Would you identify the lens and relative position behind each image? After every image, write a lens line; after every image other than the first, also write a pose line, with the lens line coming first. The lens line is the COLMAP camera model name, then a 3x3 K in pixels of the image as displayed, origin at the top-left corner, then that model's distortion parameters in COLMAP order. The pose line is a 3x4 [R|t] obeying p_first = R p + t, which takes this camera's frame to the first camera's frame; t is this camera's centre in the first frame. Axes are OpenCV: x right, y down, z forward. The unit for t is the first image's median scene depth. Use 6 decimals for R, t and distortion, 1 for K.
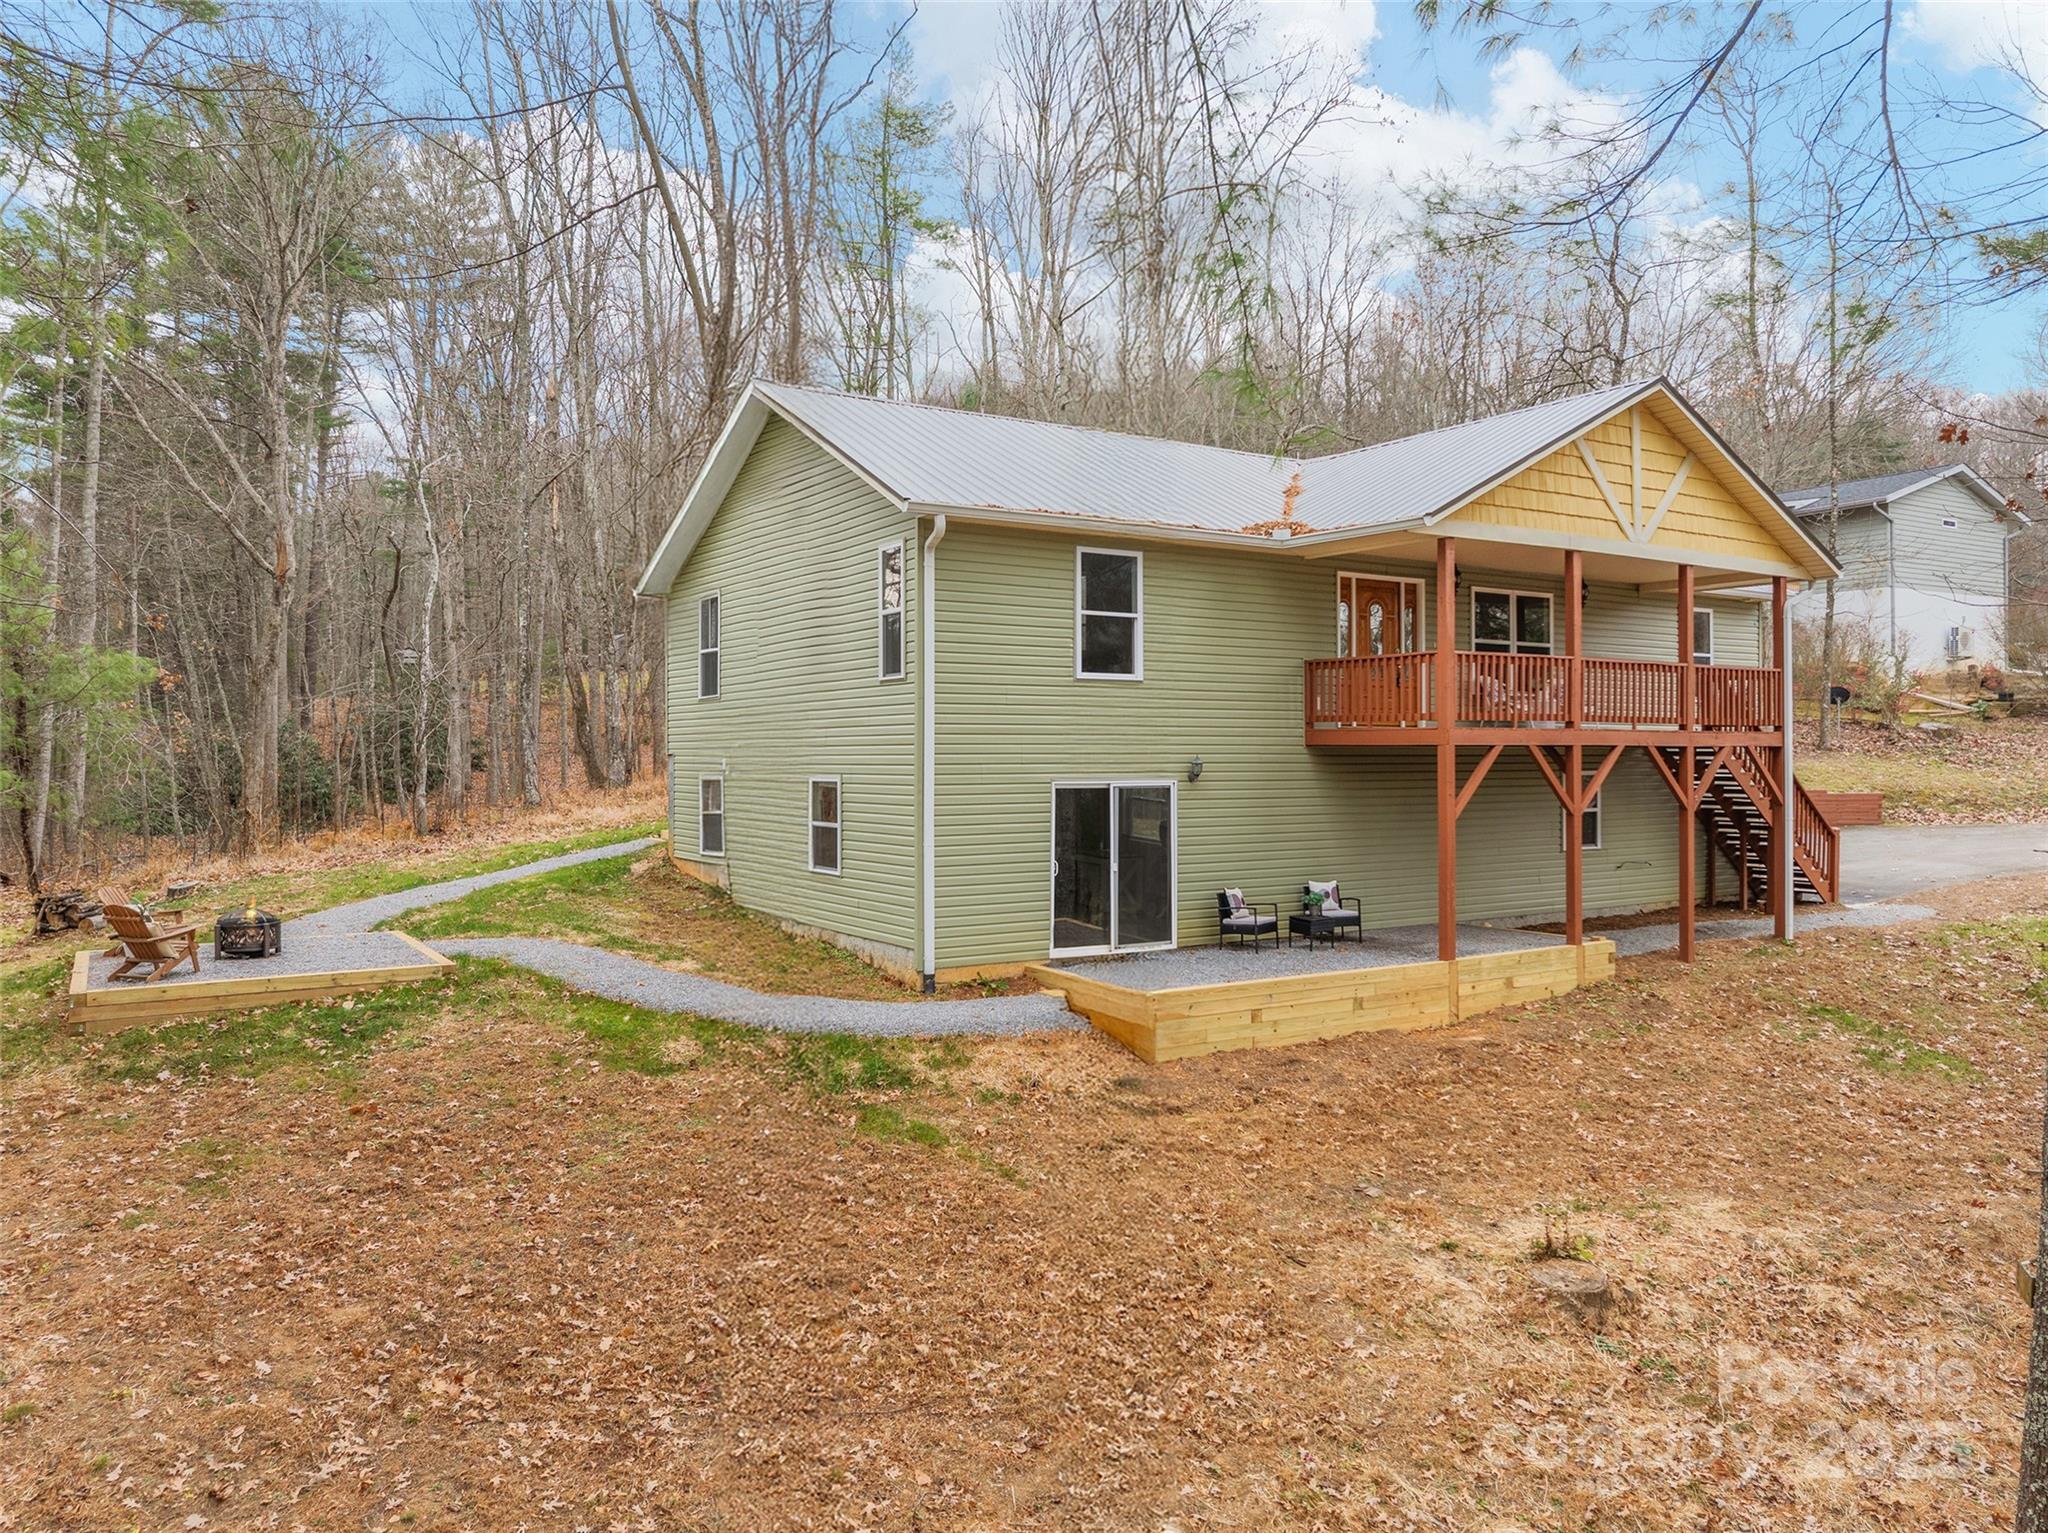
lens RADIAL K [[1456.4, 0, 1023.4], [0, 1456.4, 737.4], [0, 0, 1]] dist [-0.029158, 0.002636]
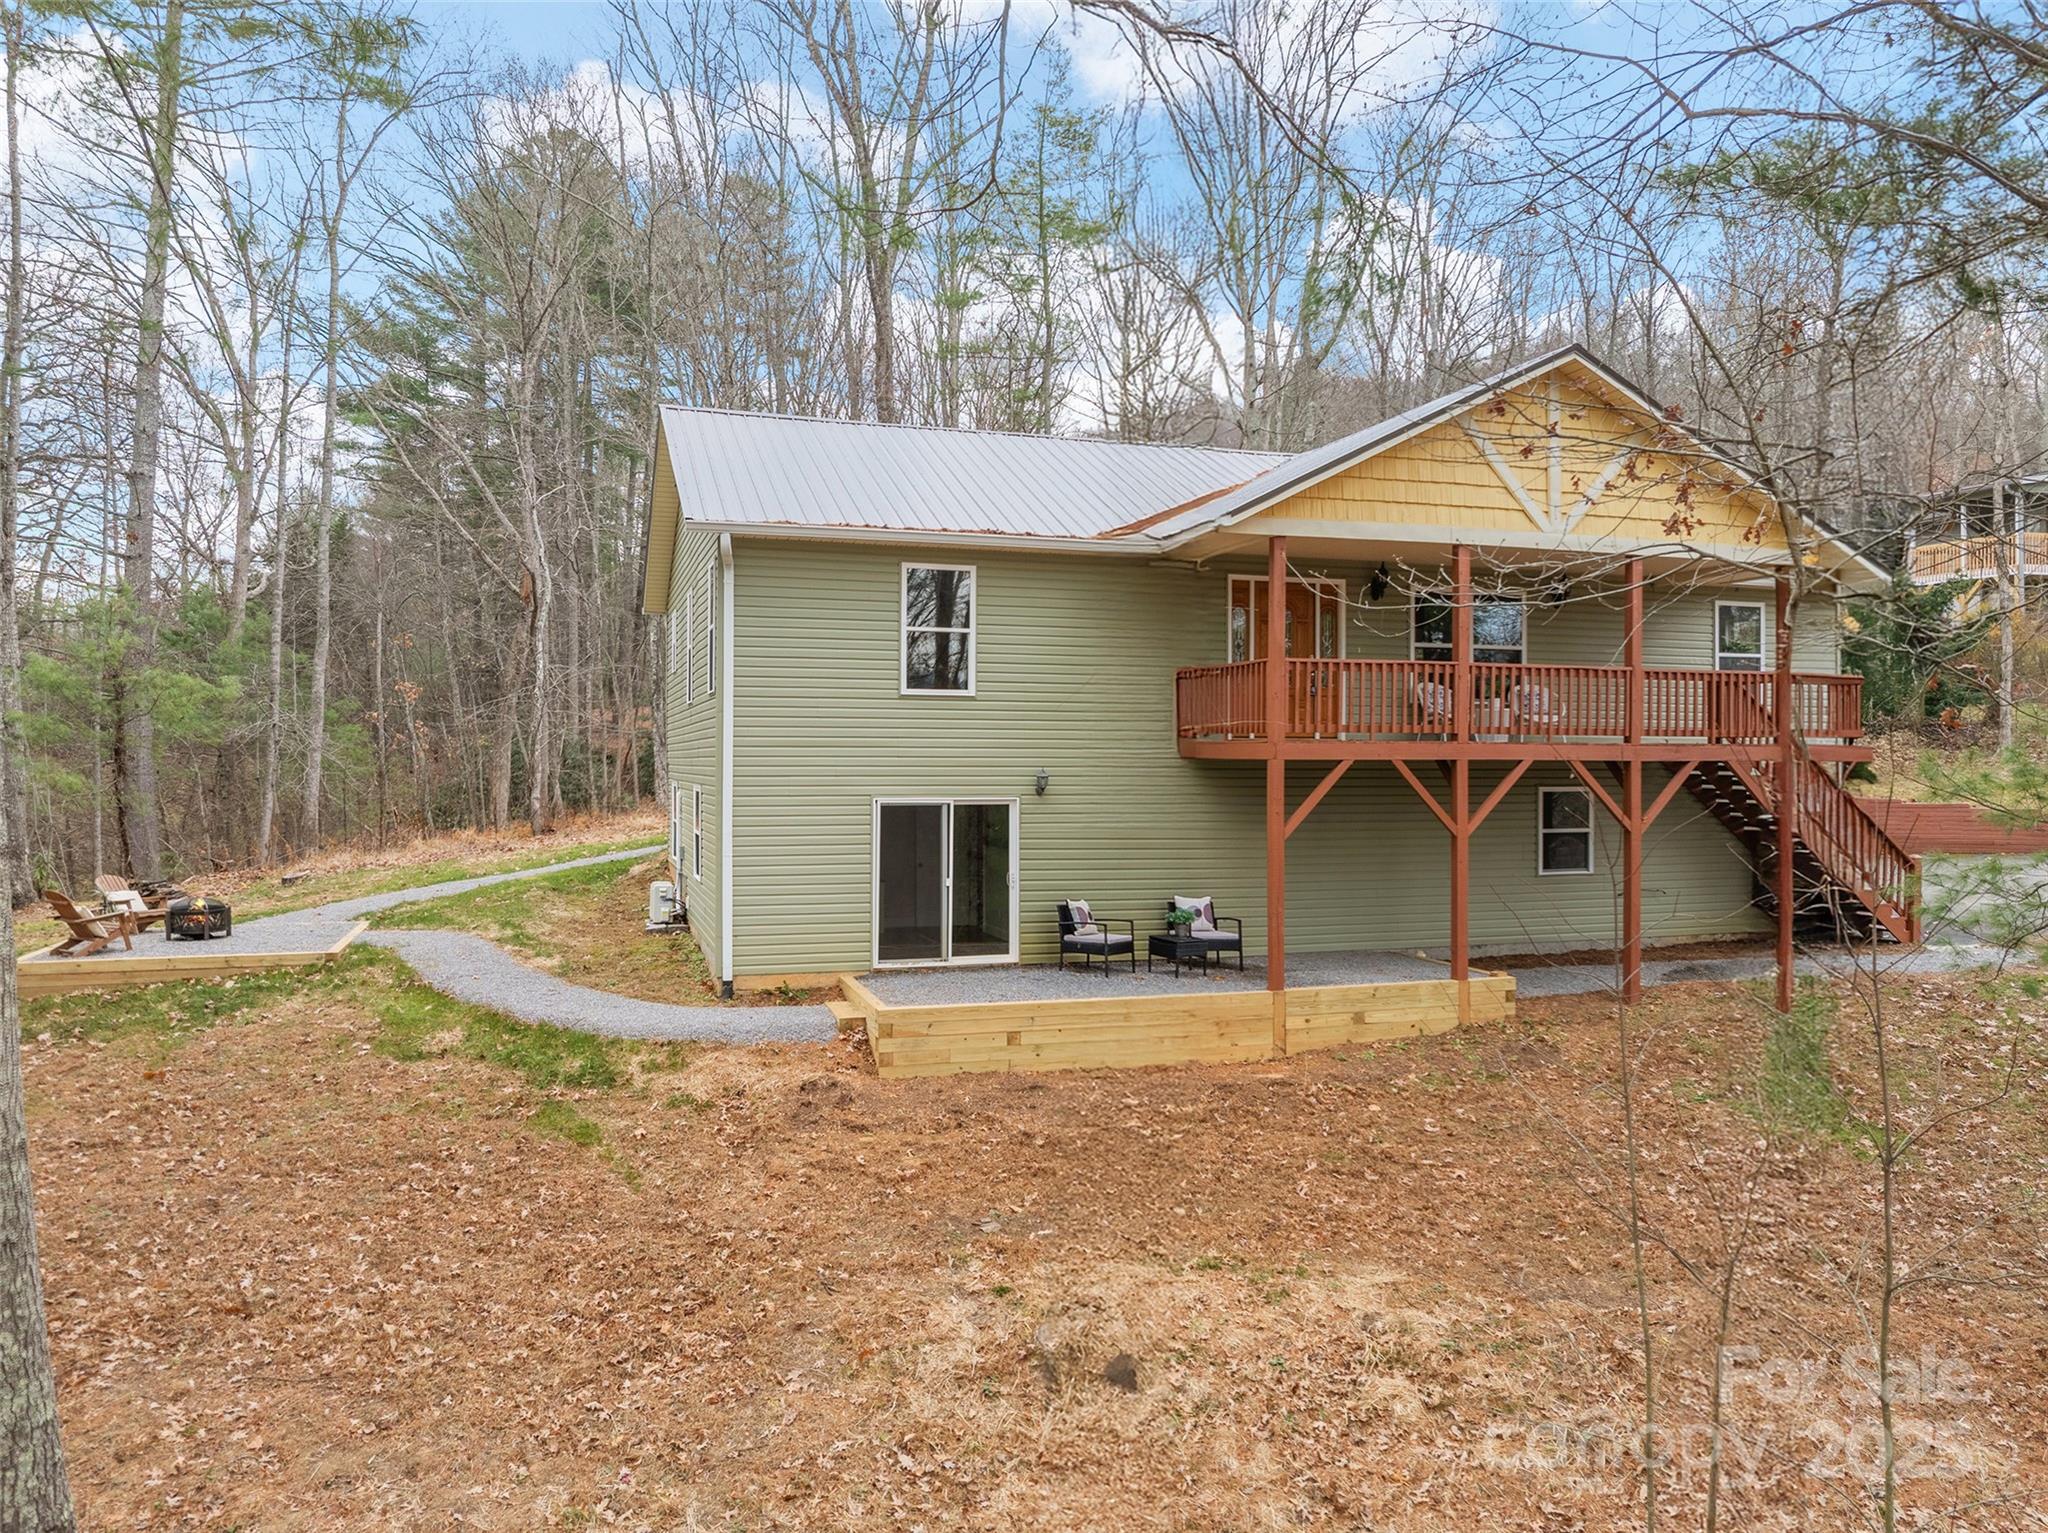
lens RADIAL K [[1450.1, 0, 1056.9], [0, 1450.1, 774.1], [0, 0, 1]] dist [-0.033752, 0.006718]
pose [[0.965087, 0.007896, -0.261810, 0.403154], [-0.000960, 0.999645, 0.026610, -0.010673], [0.261927, -0.025430, 0.964753, 0.068297]]
